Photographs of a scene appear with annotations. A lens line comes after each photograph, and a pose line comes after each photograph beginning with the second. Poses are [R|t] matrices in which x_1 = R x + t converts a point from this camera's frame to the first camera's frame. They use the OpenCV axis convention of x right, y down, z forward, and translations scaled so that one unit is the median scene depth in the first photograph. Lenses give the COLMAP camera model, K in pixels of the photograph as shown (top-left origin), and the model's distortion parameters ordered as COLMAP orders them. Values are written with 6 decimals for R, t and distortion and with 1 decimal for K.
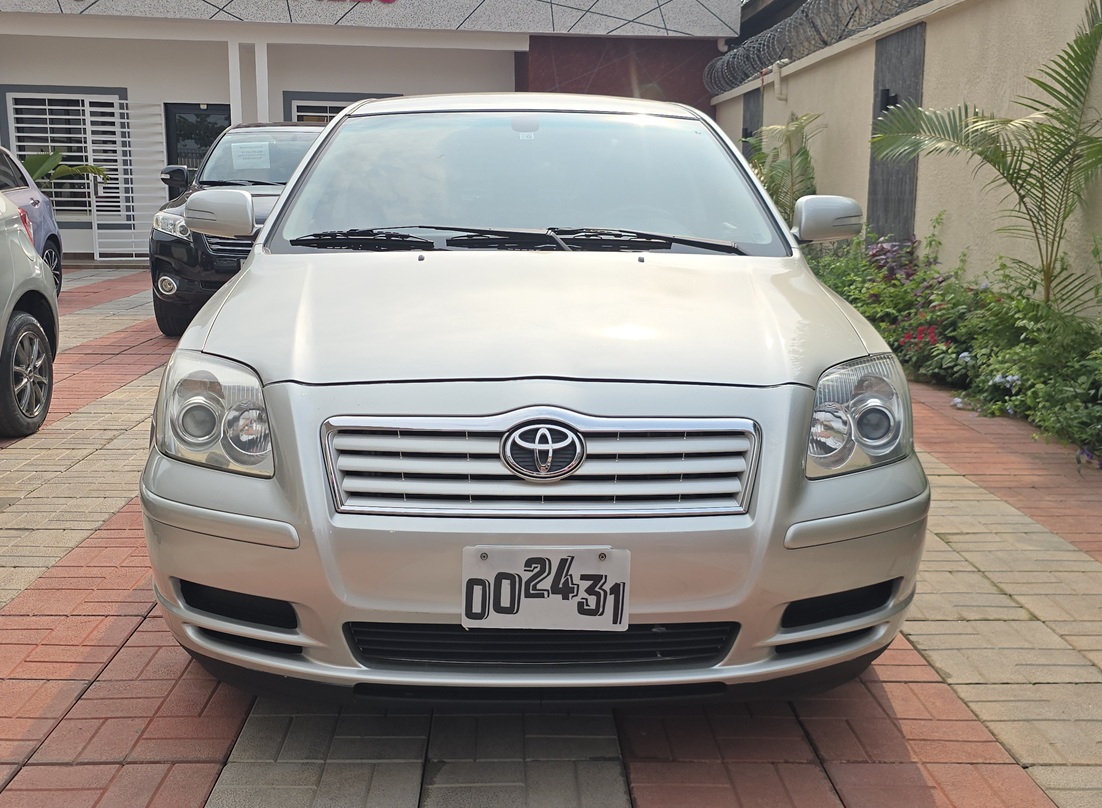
lens RADIAL K [[1112.7, 0, 549.2], [0, 1112.7, 401.3], [0, 0, 1]] dist [0.023082, 0.000000]
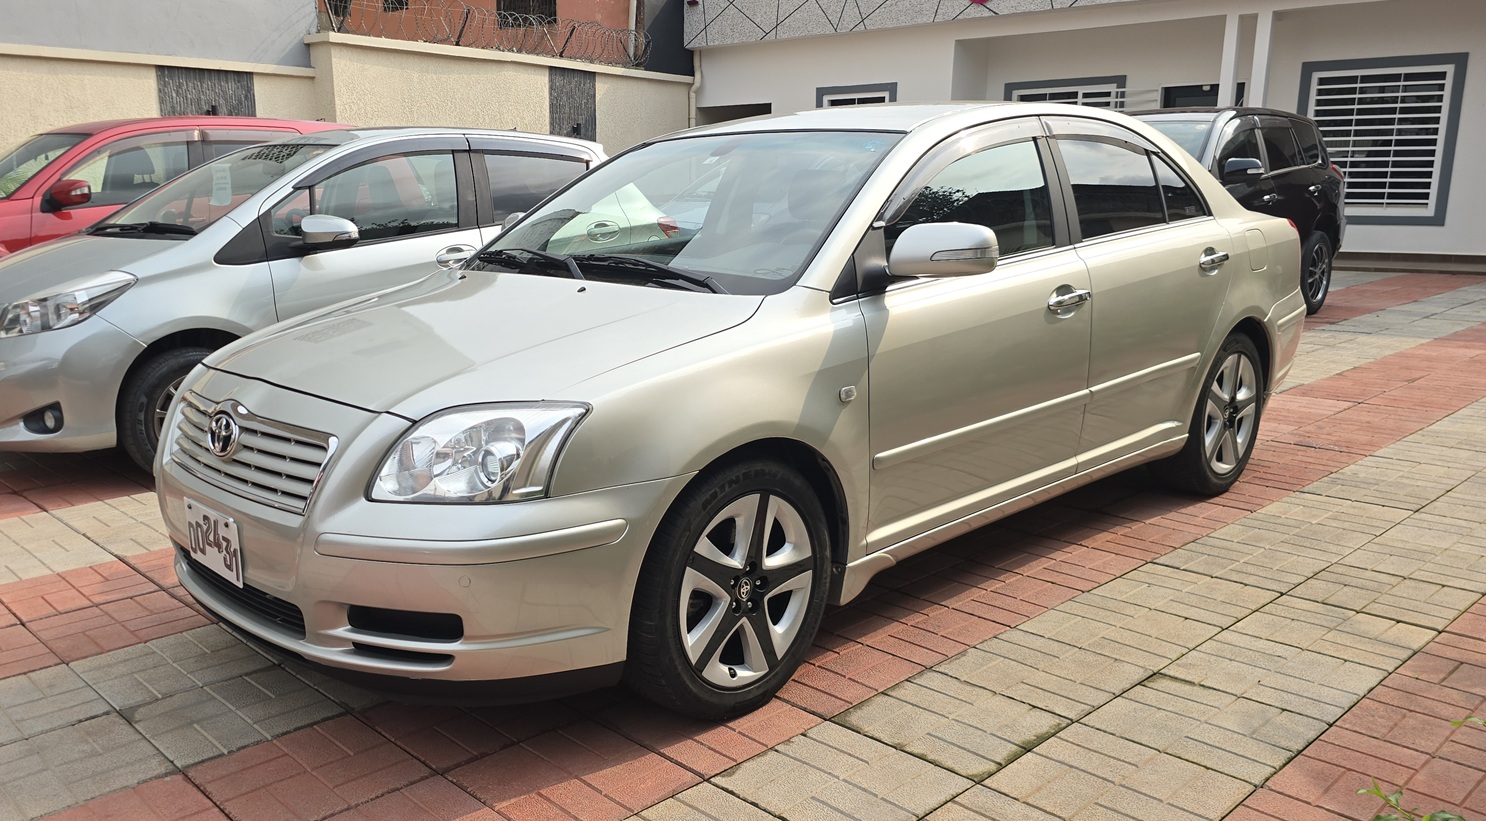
lens RADIAL K [[1206.1, 0, 745.8], [0, 1206.1, 414.4], [0, 0, 1]] dist [0.003172, 0.005813]
pose [[0.673396, 0.125239, -0.728596, 0.633117], [-0.115748, 0.991253, 0.063409, -0.062306], [0.730164, 0.041634, 0.682002, 0.214493]]
